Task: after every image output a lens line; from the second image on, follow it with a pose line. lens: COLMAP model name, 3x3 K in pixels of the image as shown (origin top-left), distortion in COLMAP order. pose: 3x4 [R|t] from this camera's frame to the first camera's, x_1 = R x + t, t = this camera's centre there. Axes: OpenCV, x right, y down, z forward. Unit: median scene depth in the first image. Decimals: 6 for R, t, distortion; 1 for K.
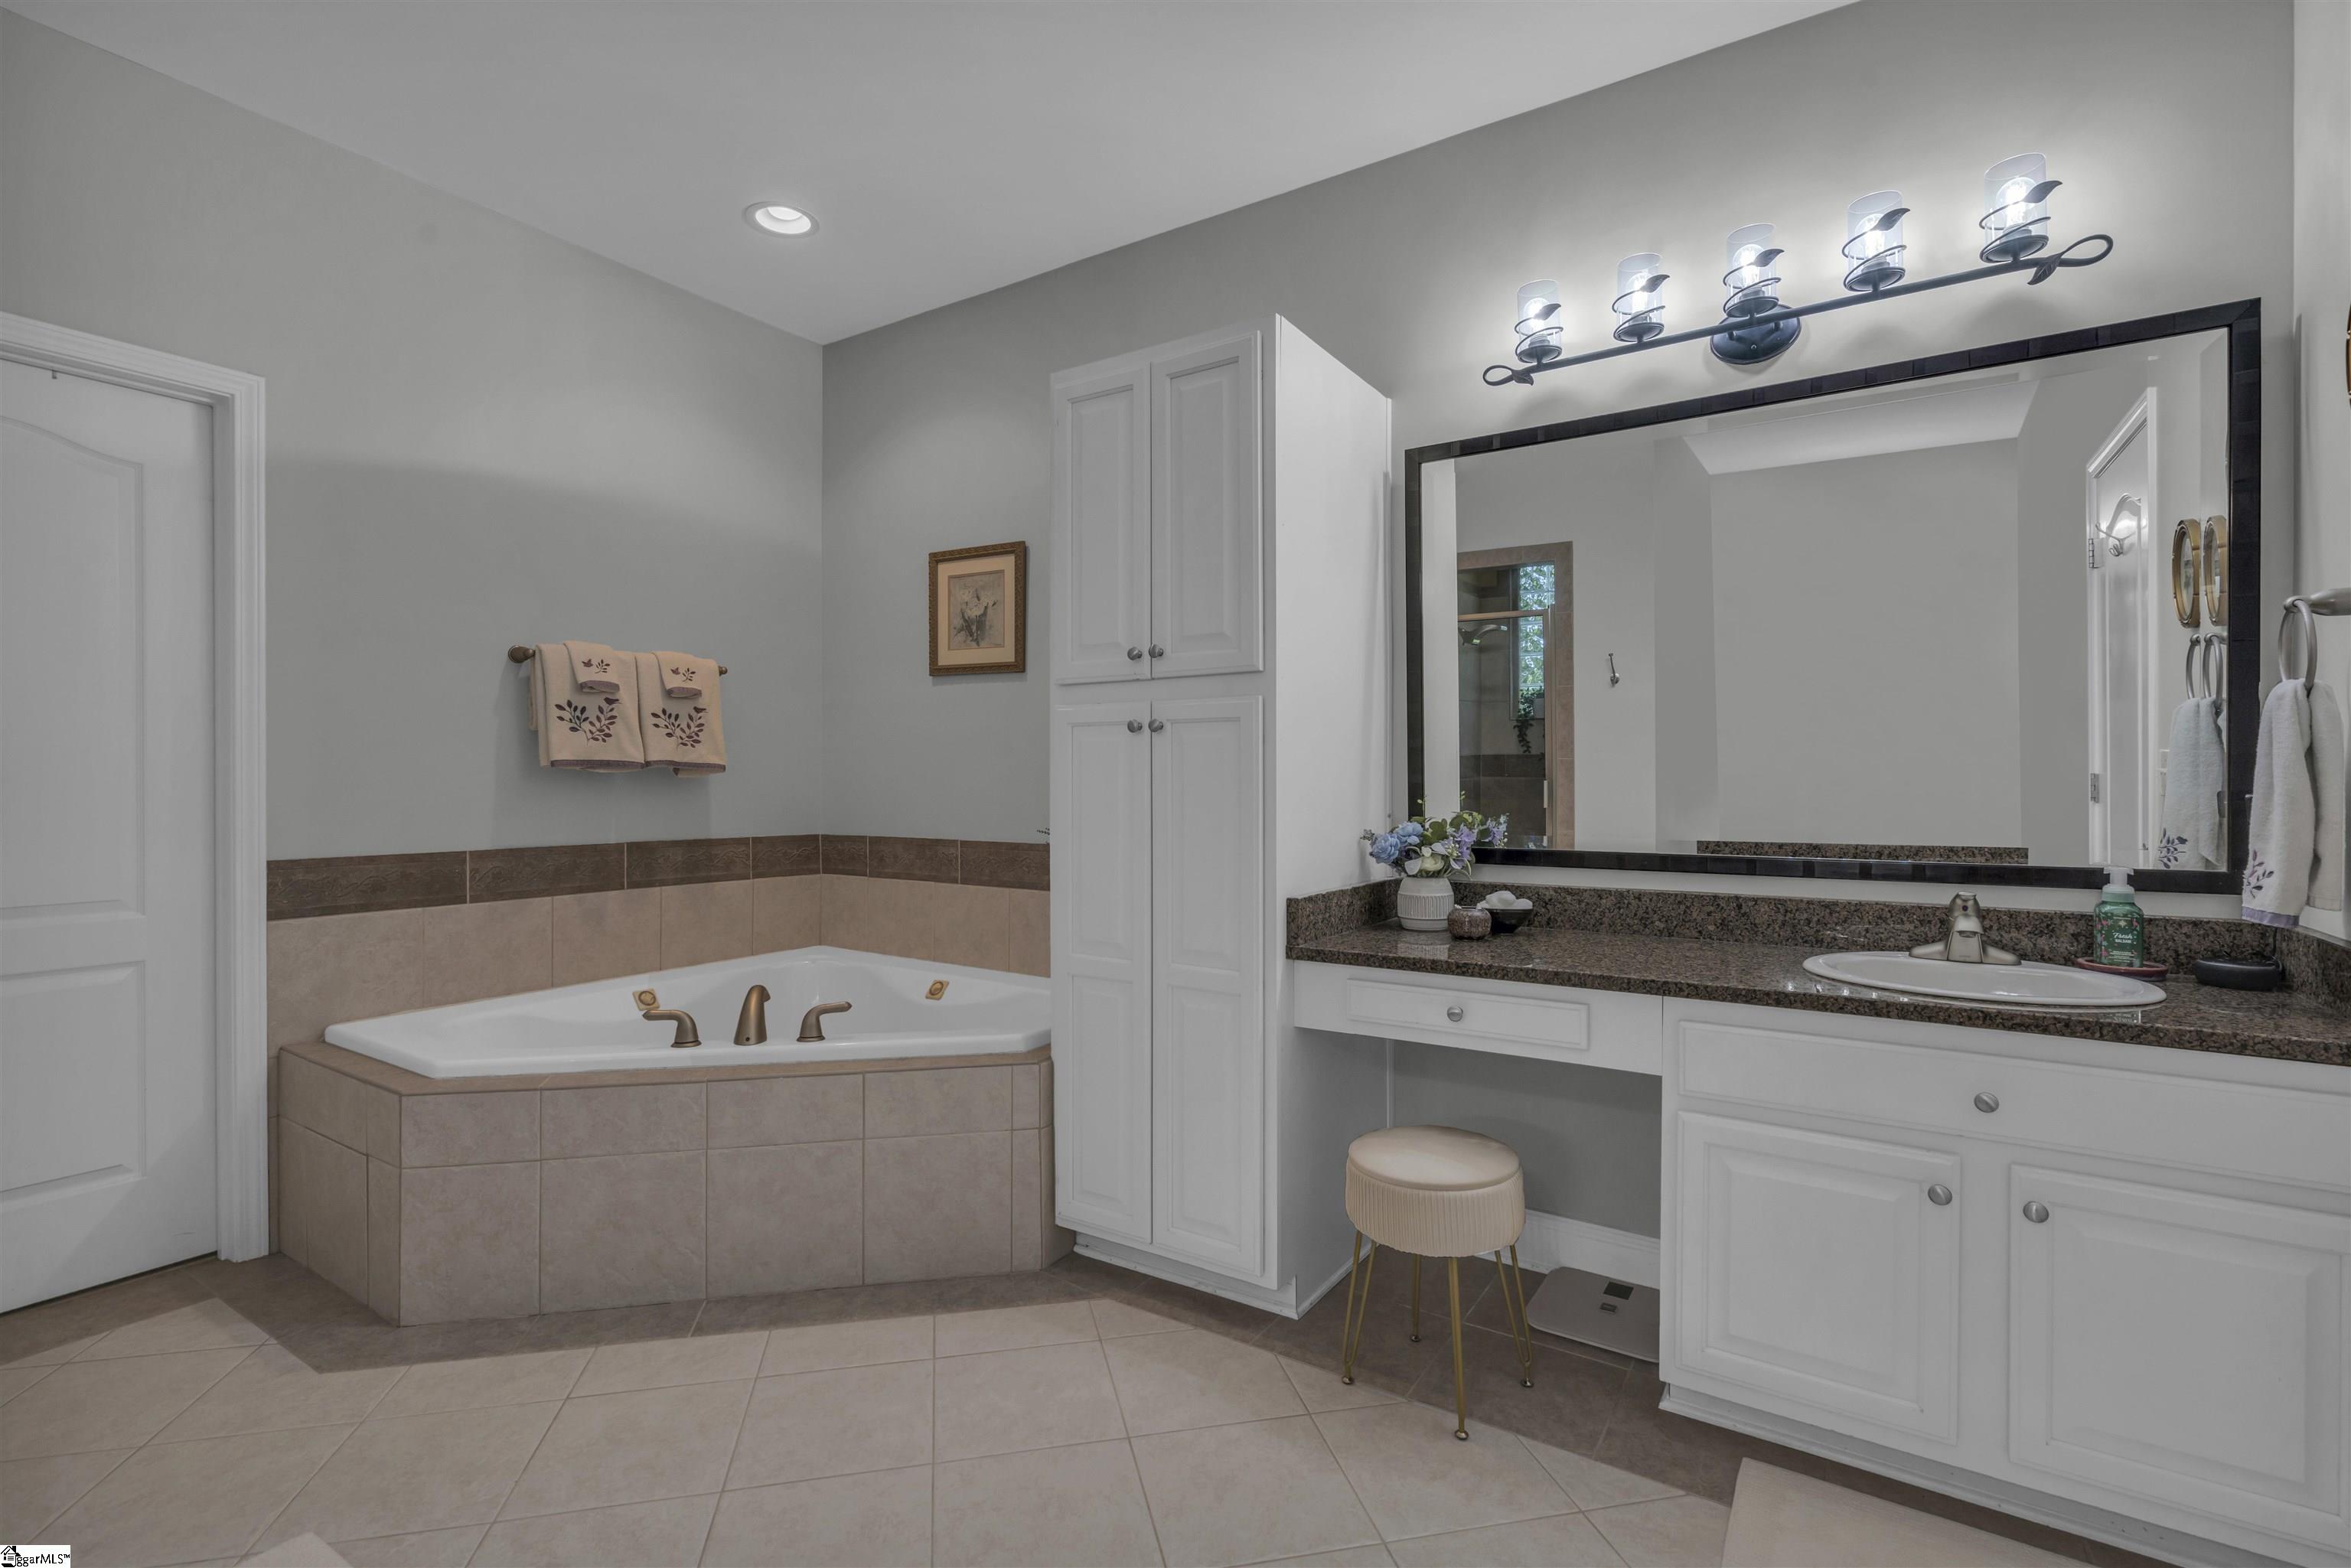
lens RADIAL K [[1078.4, 0, 1185.2], [0, 1078.4, 776.8], [0, 0, 1]] dist [-0.004932, 0.001768]
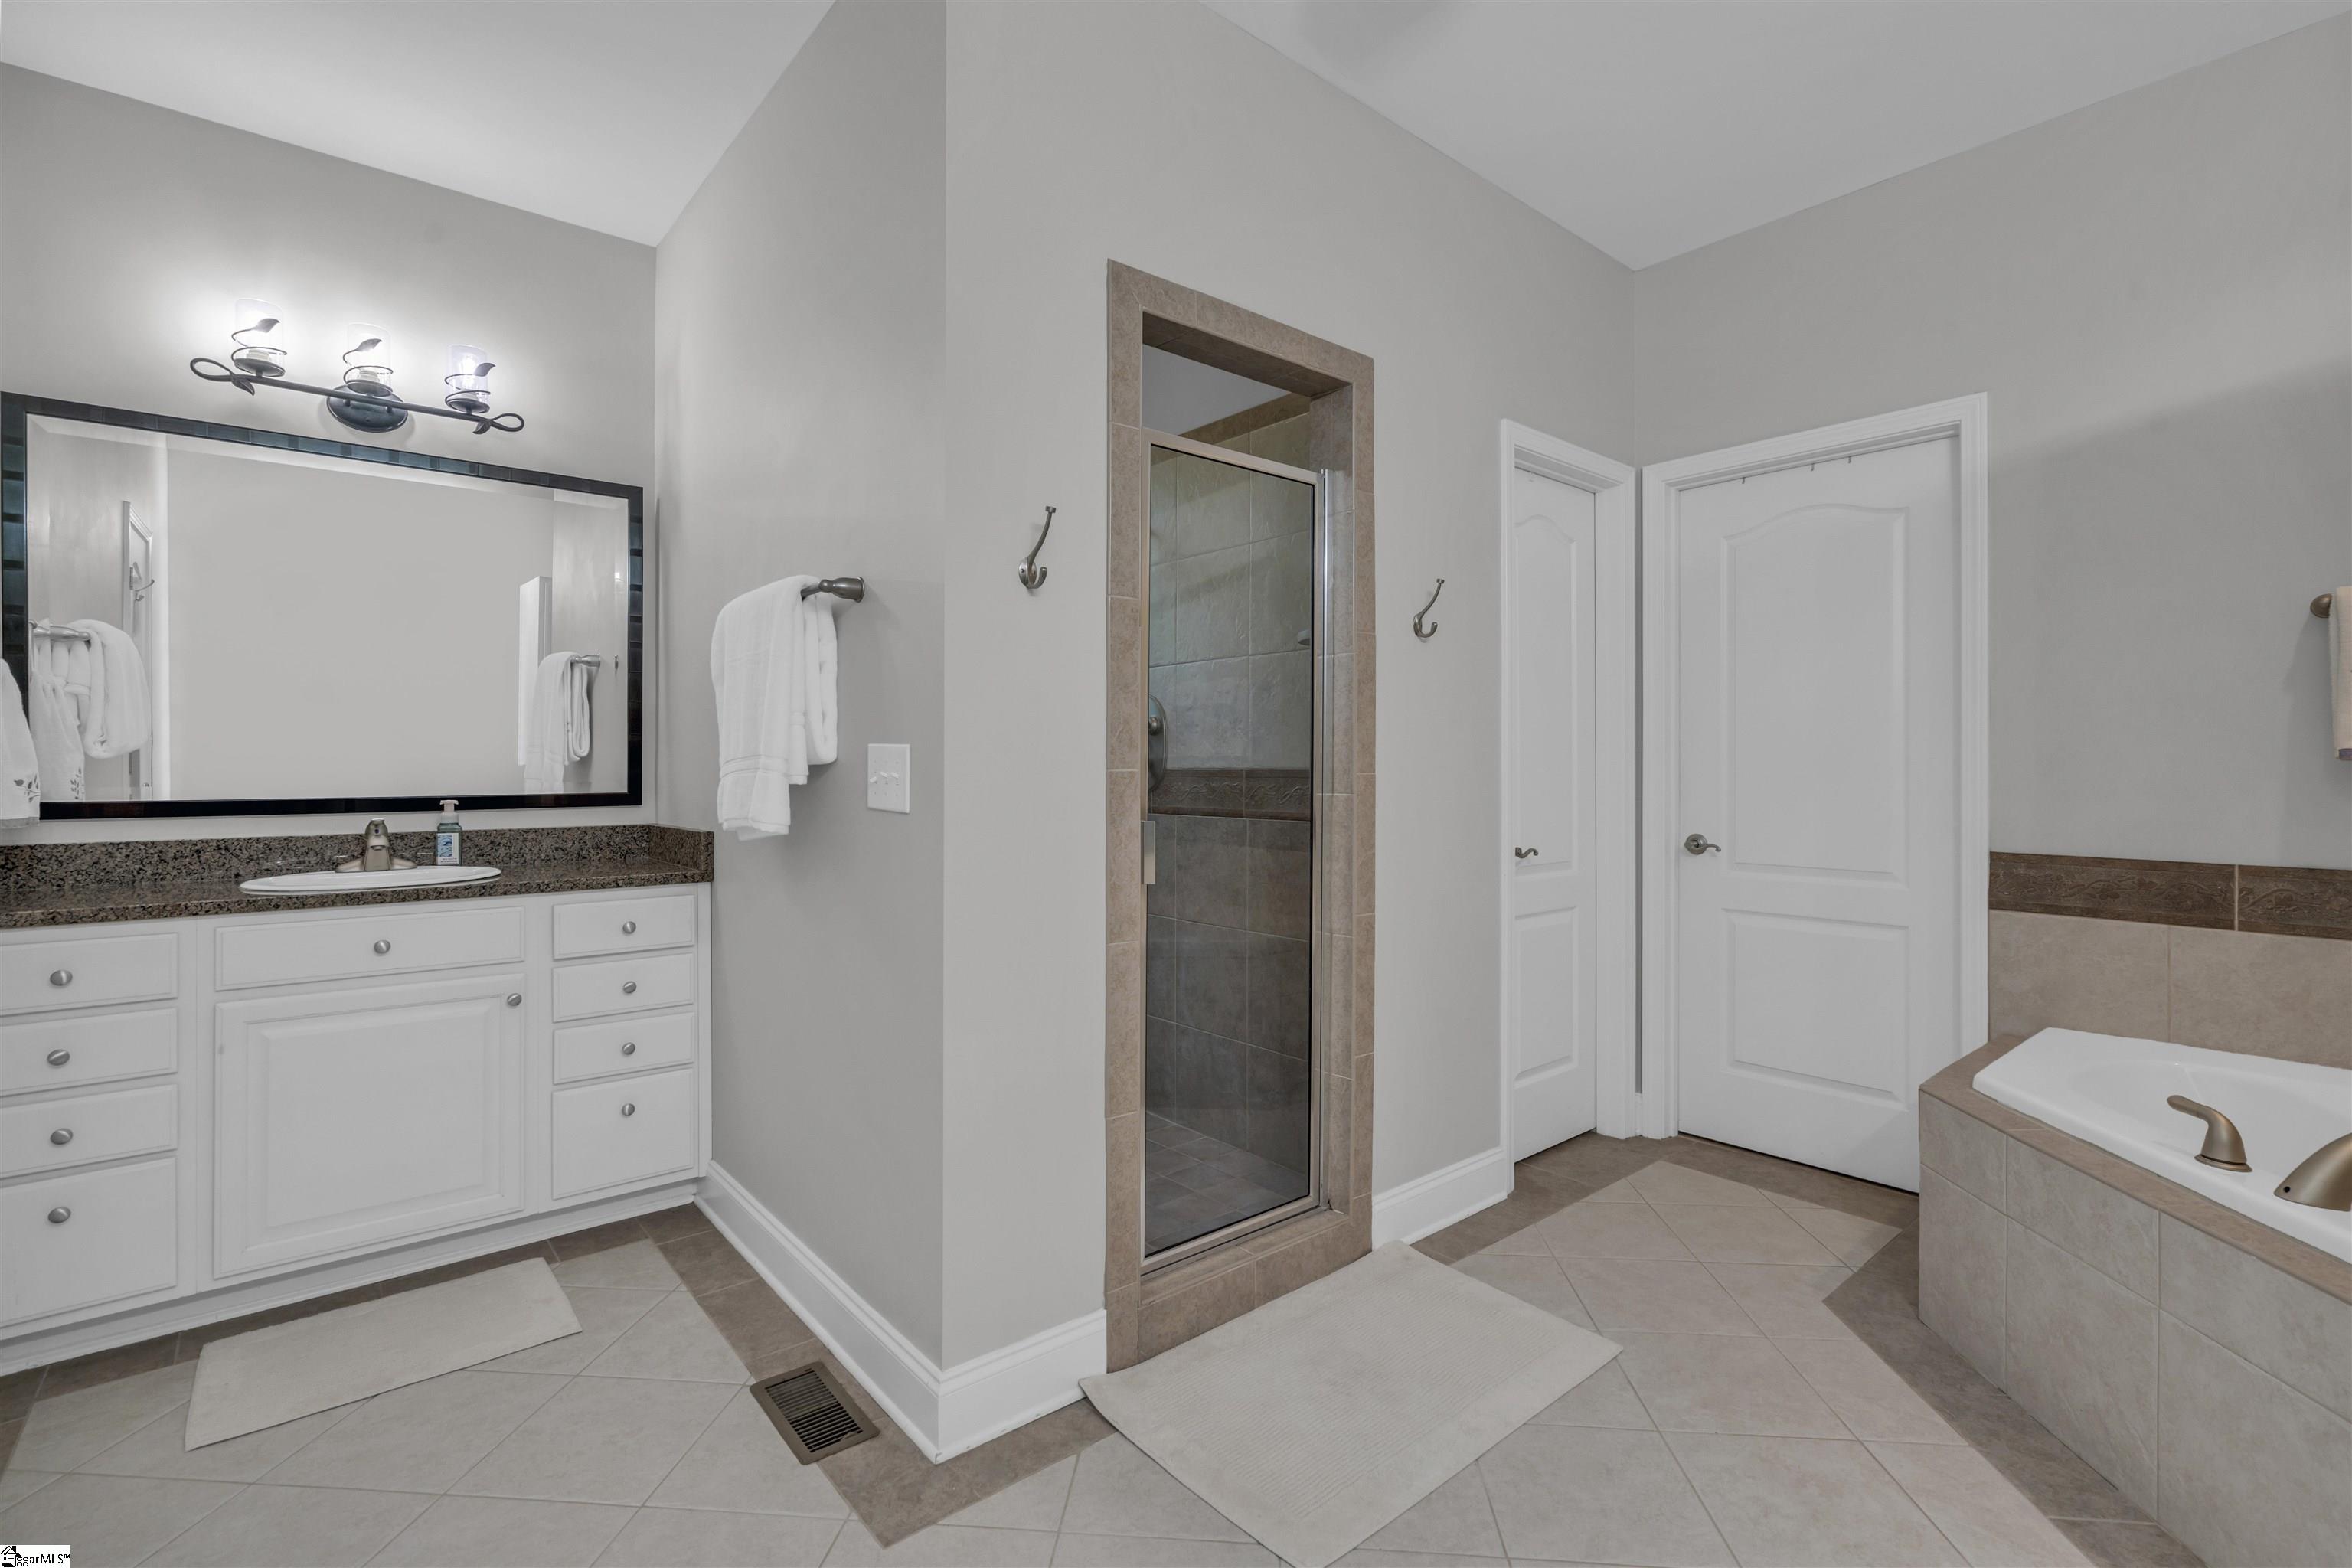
lens RADIAL K [[1078.9, 0, 1188.8], [0, 1078.9, 779.1], [0, 0, 1]] dist [-0.004932, 0.001768]
pose [[-0.295354, 0.006288, -0.955367, 0.376160], [-0.004910, 0.999955, 0.008100, 0.002935], [0.955375, 0.007083, -0.295309, 0.569084]]
